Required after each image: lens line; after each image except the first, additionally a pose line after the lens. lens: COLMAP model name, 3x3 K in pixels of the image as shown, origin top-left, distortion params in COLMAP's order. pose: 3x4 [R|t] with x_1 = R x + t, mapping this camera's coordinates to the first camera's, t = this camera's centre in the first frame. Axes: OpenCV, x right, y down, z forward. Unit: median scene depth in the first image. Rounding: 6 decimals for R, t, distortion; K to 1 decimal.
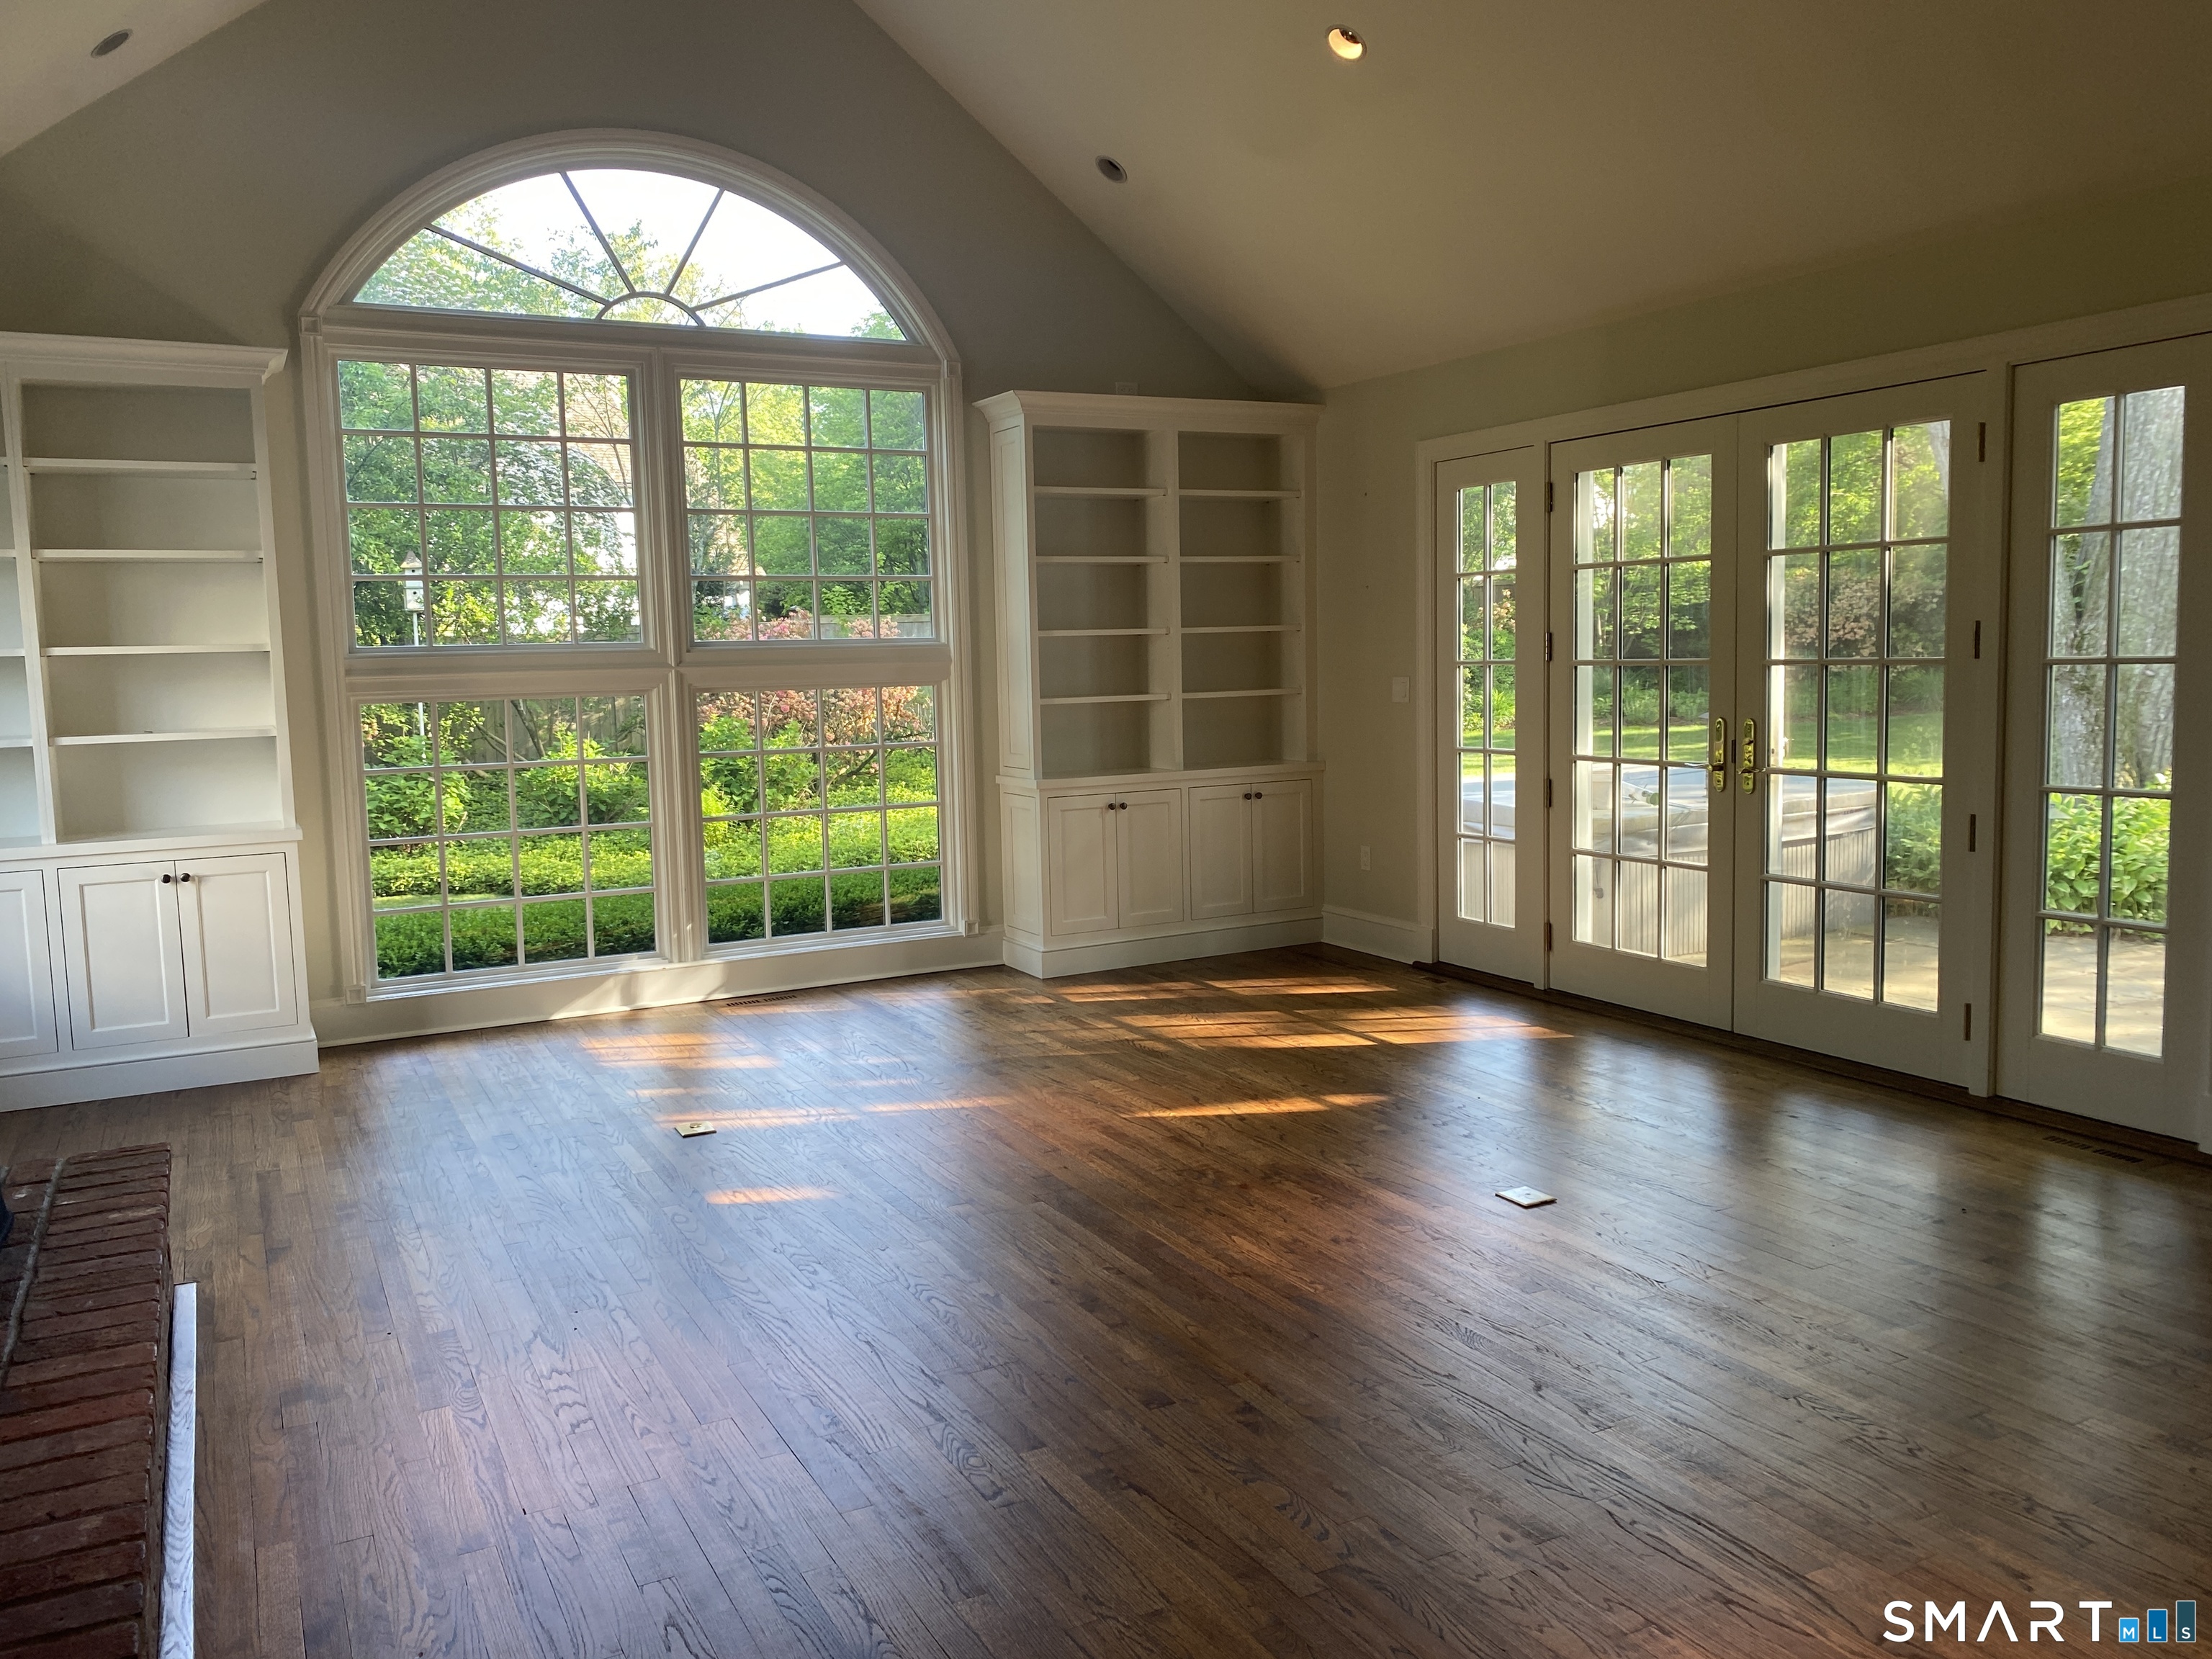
lens RADIAL K [[1649.9, 0, 1106.0], [0, 1649.9, 829.5], [0, 0, 1]] dist [0.015483, 0.003179]
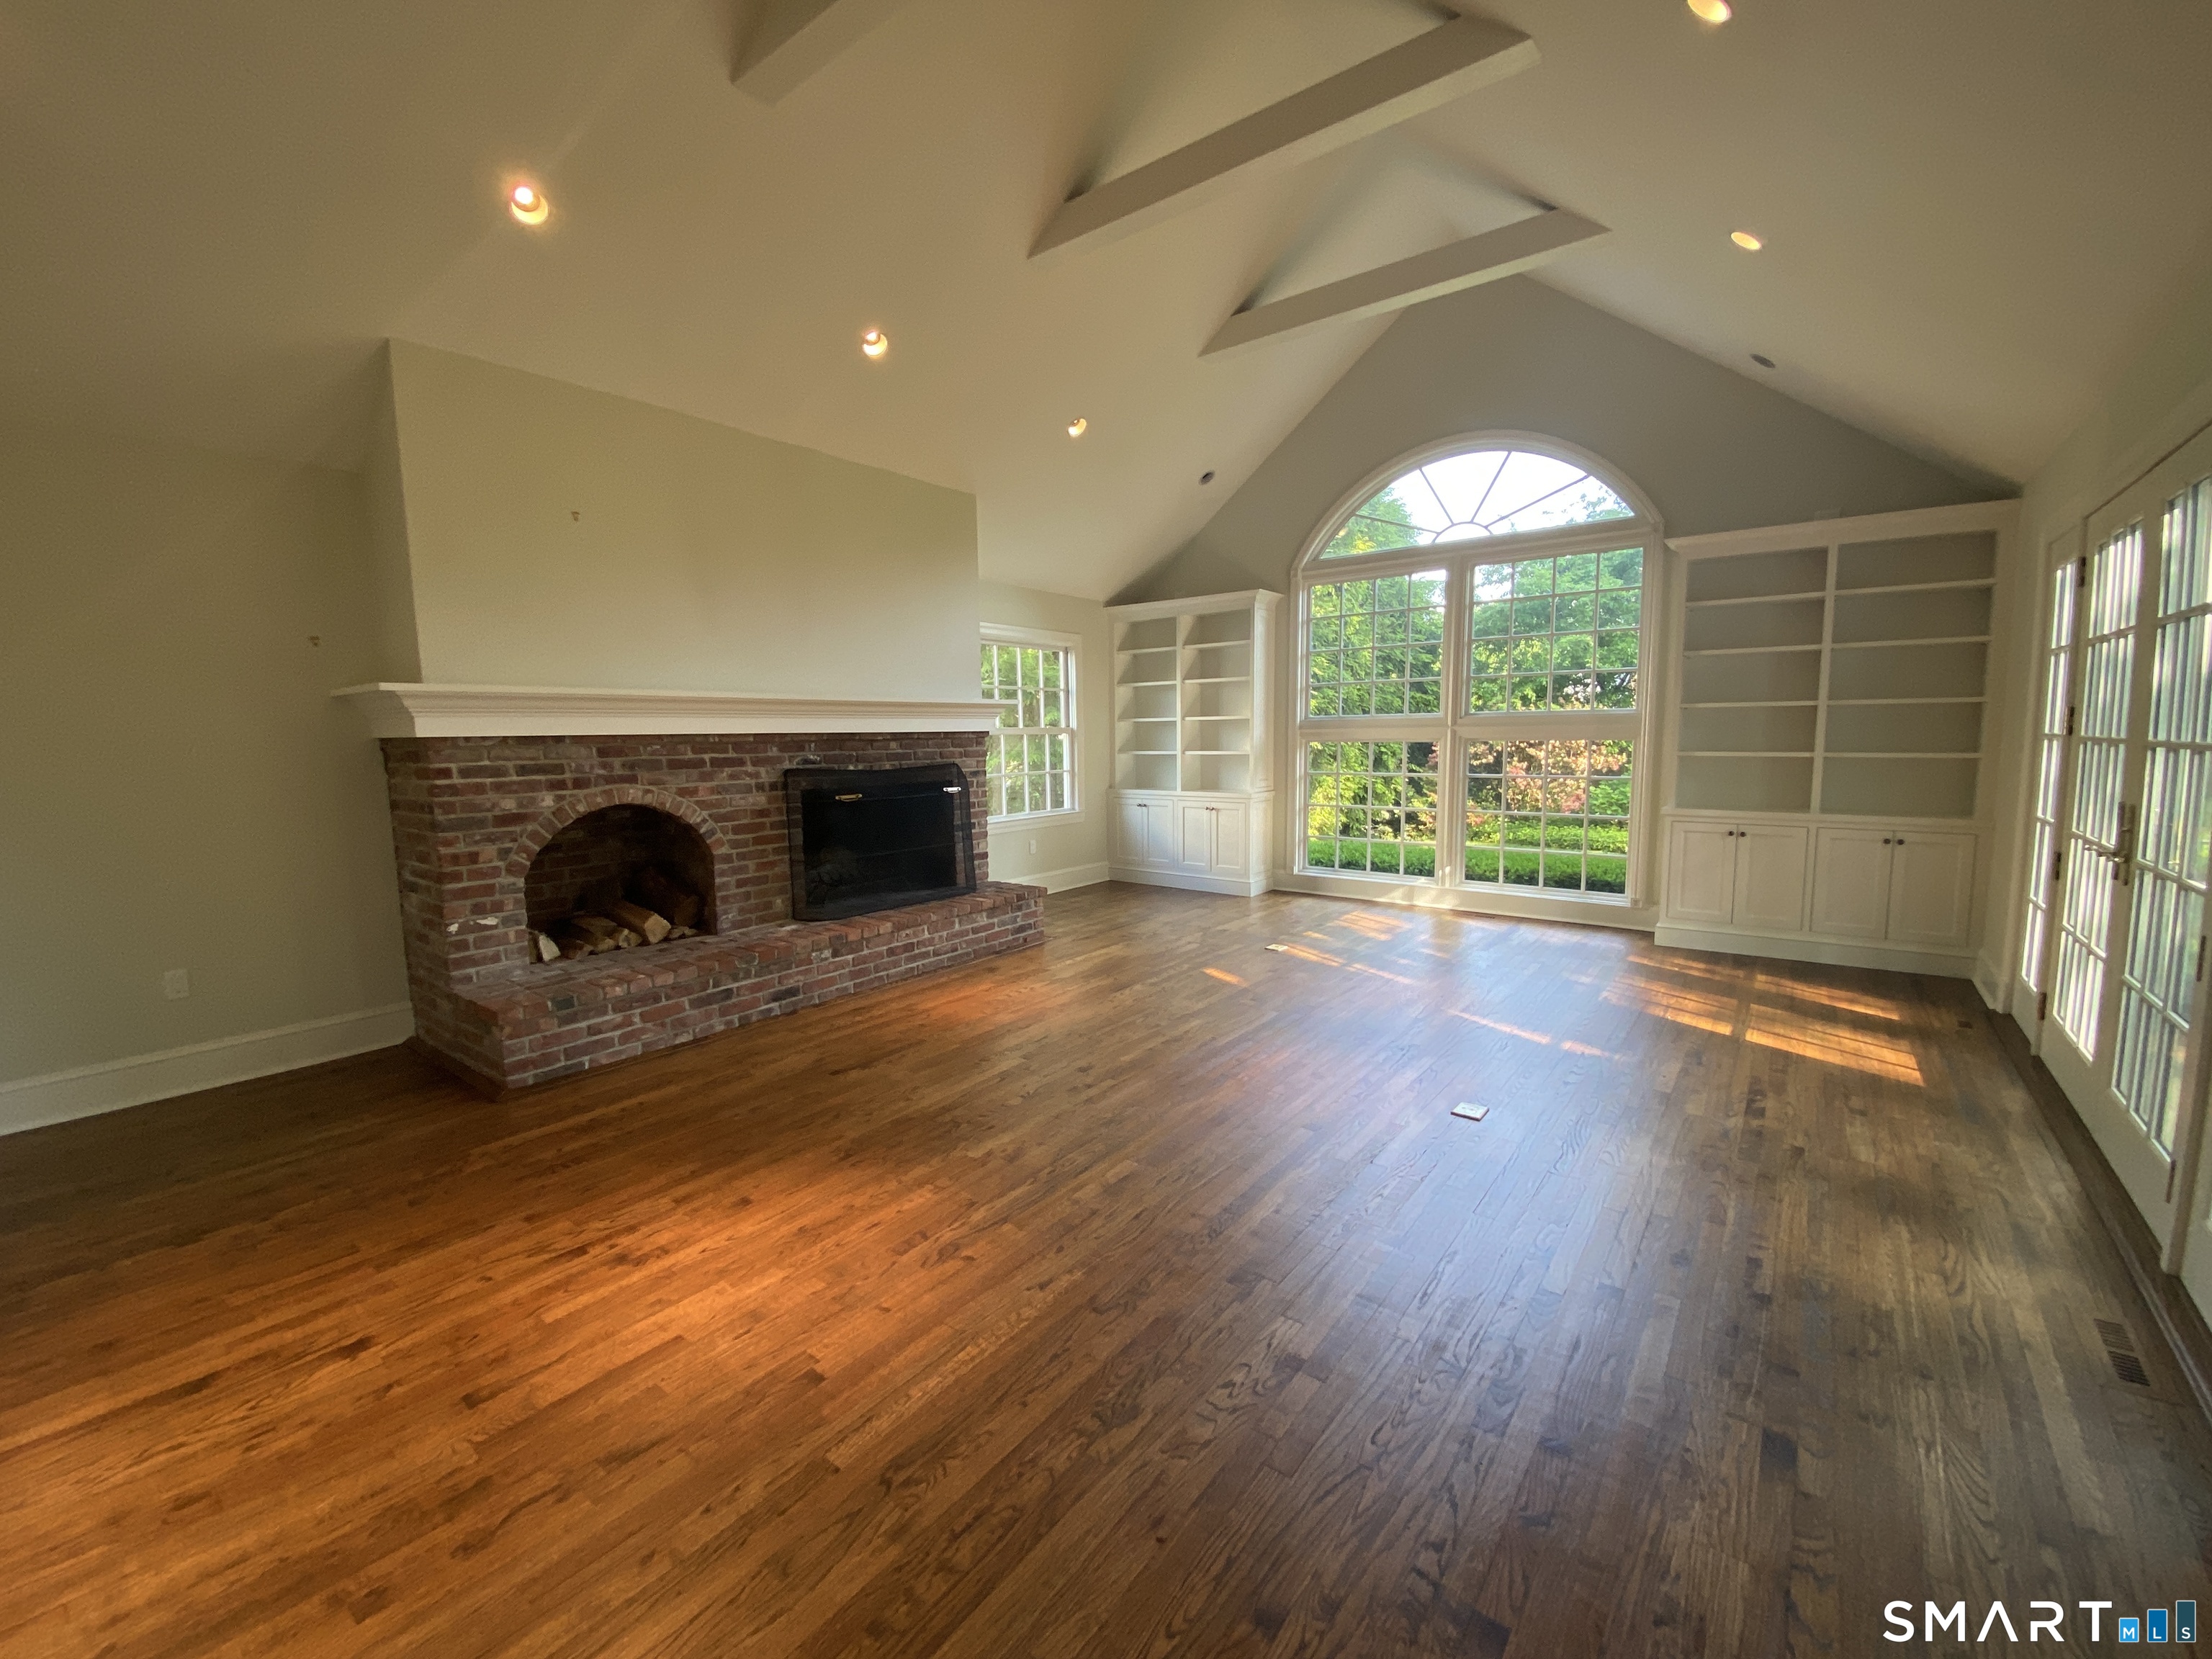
lens RADIAL K [[903.2, 0, 1093.8], [0, 903.2, 823.8], [0, 0, 1]] dist [0.015885, -0.020436]
pose [[0.387503, 0.116308, -0.914502, 0.514607], [-0.091695, 0.991953, 0.087304, -0.042186], [0.917297, 0.050024, 0.395049, 0.238284]]
